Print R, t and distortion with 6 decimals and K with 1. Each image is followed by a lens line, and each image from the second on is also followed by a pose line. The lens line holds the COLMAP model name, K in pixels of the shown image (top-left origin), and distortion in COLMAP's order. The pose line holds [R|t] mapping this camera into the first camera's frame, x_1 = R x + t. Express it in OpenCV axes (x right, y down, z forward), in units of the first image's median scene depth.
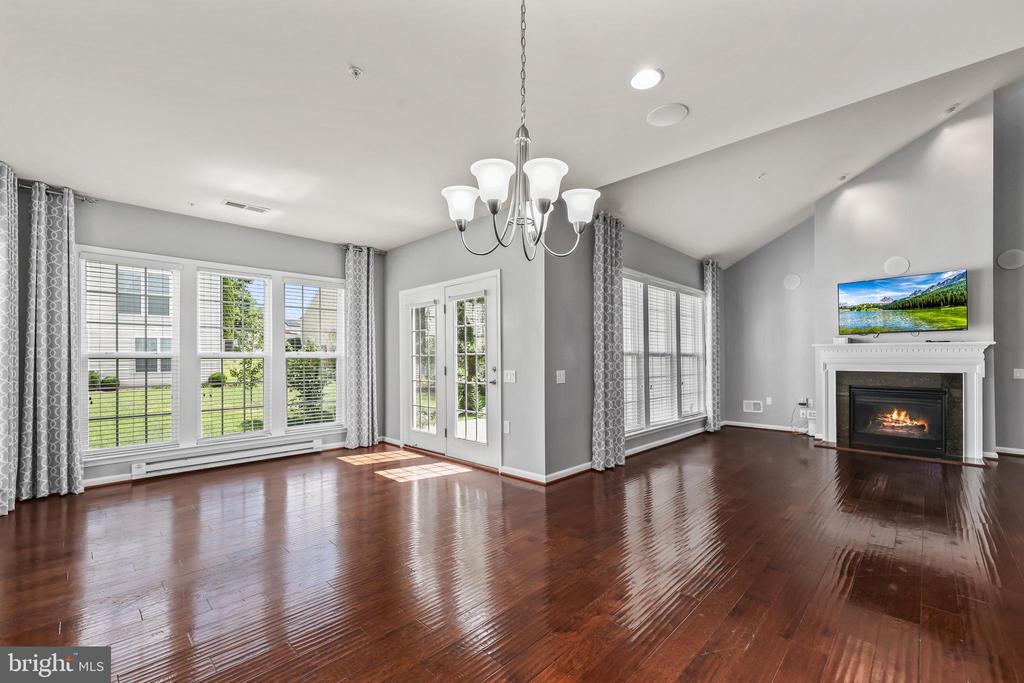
lens RADIAL K [[426.4, 0, 510.4], [0, 426.4, 358.8], [0, 0, 1]] dist [-0.001286, -0.000317]
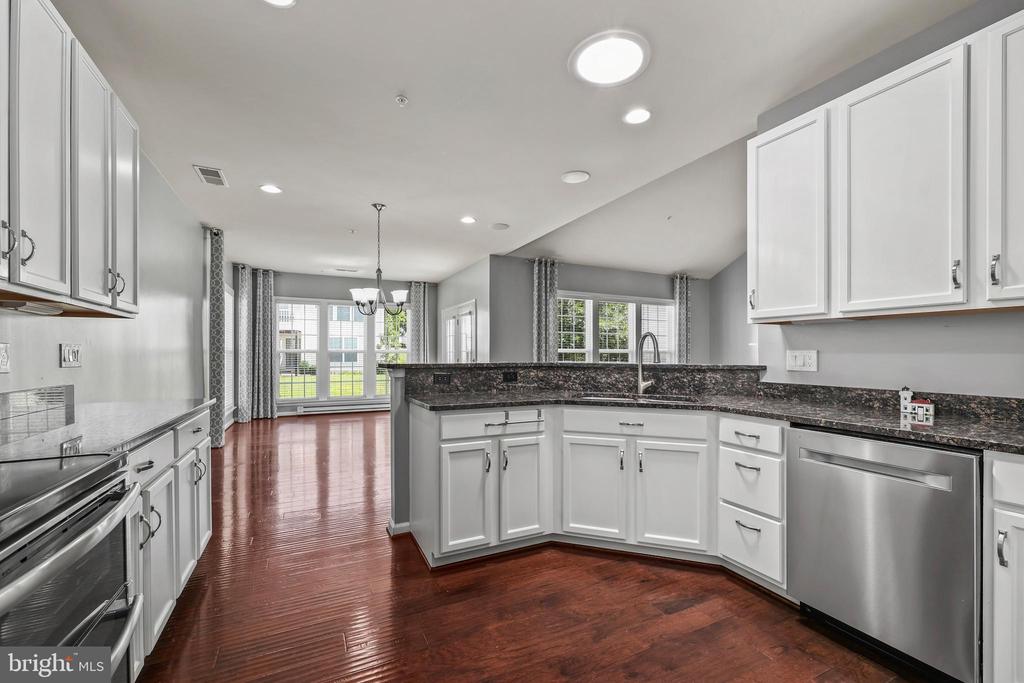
lens RADIAL K [[426.4, 0, 510.4], [0, 426.4, 358.8], [0, 0, 1]] dist [-0.001286, -0.000317]
pose [[0.940646, 0.010643, -0.339223, 0.502851], [-0.007086, 0.999906, 0.011722, -0.001707], [0.339316, -0.008622, 0.940633, -0.366607]]
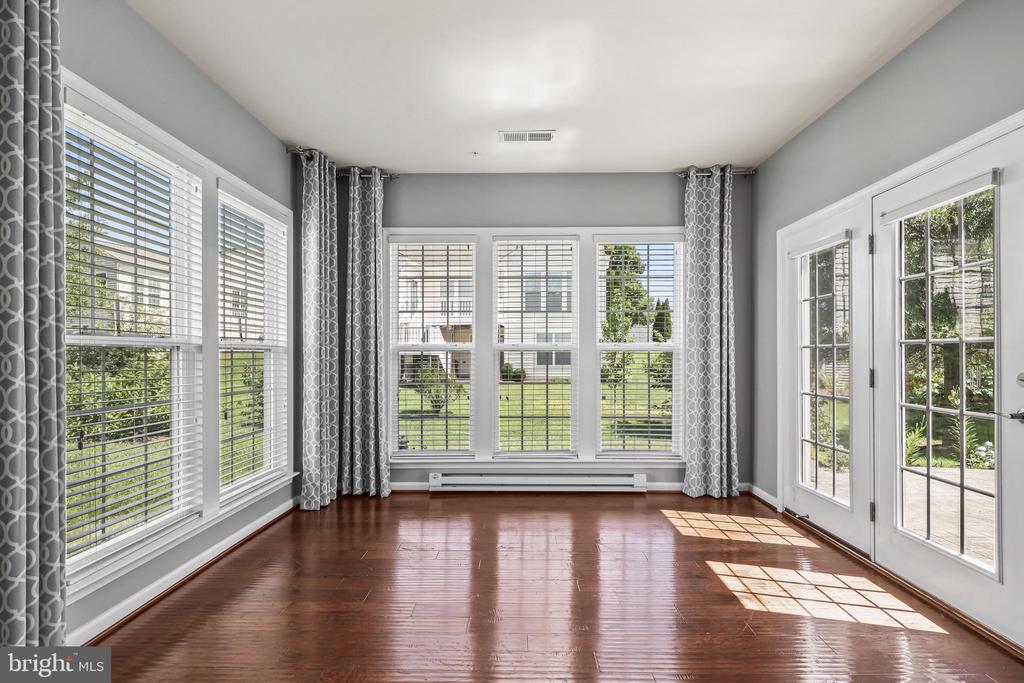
lens RADIAL K [[501.2, 0, 513.8], [0, 501.2, 355.6], [0, 0, 1]] dist [0.003513, 0.000953]
pose [[0.690341, 0.006087, -0.723458, -0.024000], [-0.003602, 0.999981, 0.004977, 0.002372], [0.723475, -0.000830, 0.690350, 0.306294]]
